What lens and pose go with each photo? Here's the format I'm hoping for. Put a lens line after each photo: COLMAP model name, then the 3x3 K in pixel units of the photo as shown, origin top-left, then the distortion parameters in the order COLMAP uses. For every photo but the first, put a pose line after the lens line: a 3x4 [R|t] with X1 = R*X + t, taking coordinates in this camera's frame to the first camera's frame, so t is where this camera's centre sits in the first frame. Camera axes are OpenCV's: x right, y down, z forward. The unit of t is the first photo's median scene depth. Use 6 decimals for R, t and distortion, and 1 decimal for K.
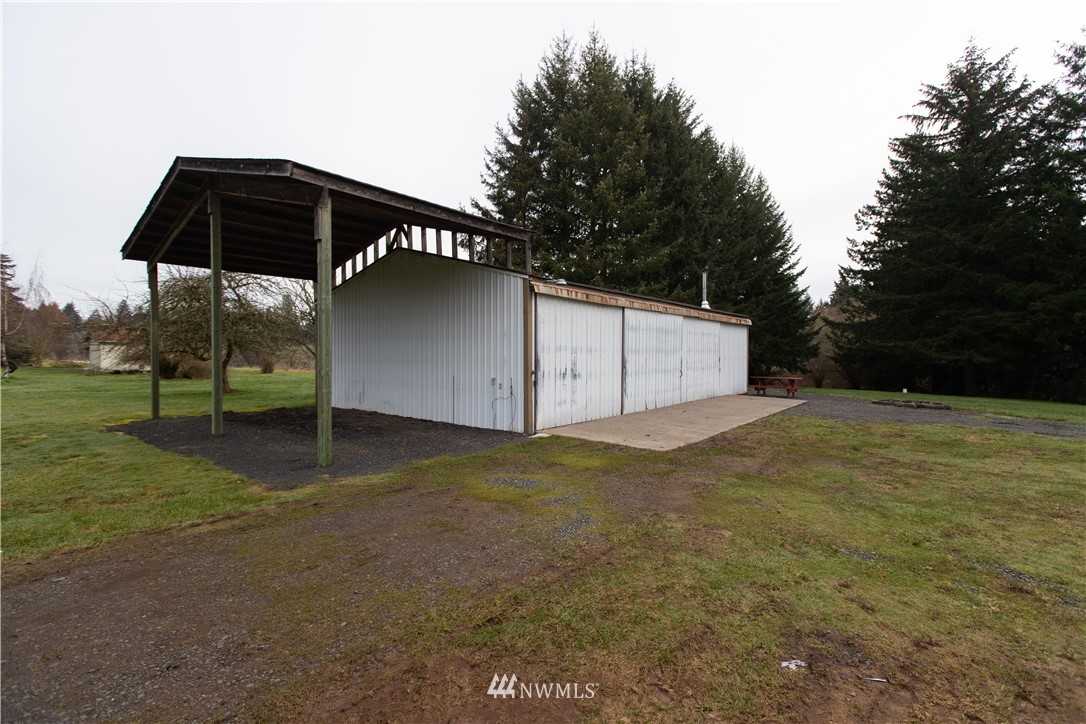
lens RADIAL K [[478.0, 0, 542.9], [0, 478.0, 357.4], [0, 0, 1]] dist [-0.013393, 0.002083]
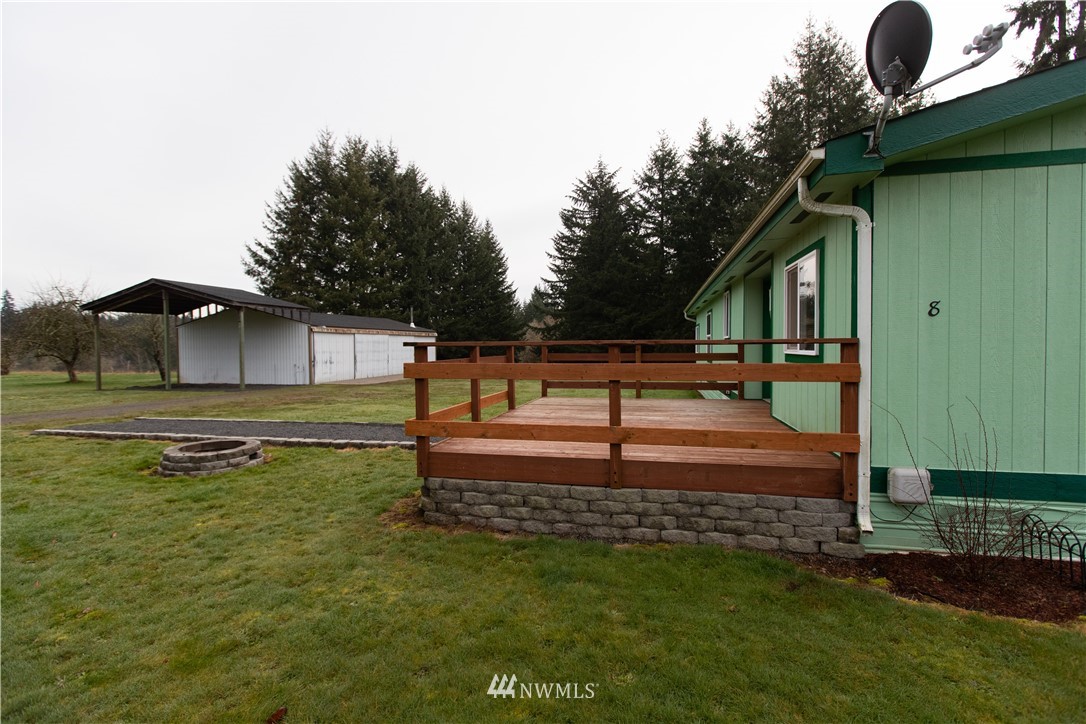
lens RADIAL K [[478.0, 0, 550.2], [0, 478.0, 358.8], [0, 0, 1]] dist [-0.013393, 0.002083]
pose [[0.896682, -0.023379, 0.442057, -0.002562], [0.016612, 0.999678, 0.019173, -0.003797], [-0.442363, -0.009849, 0.896782, -0.614457]]
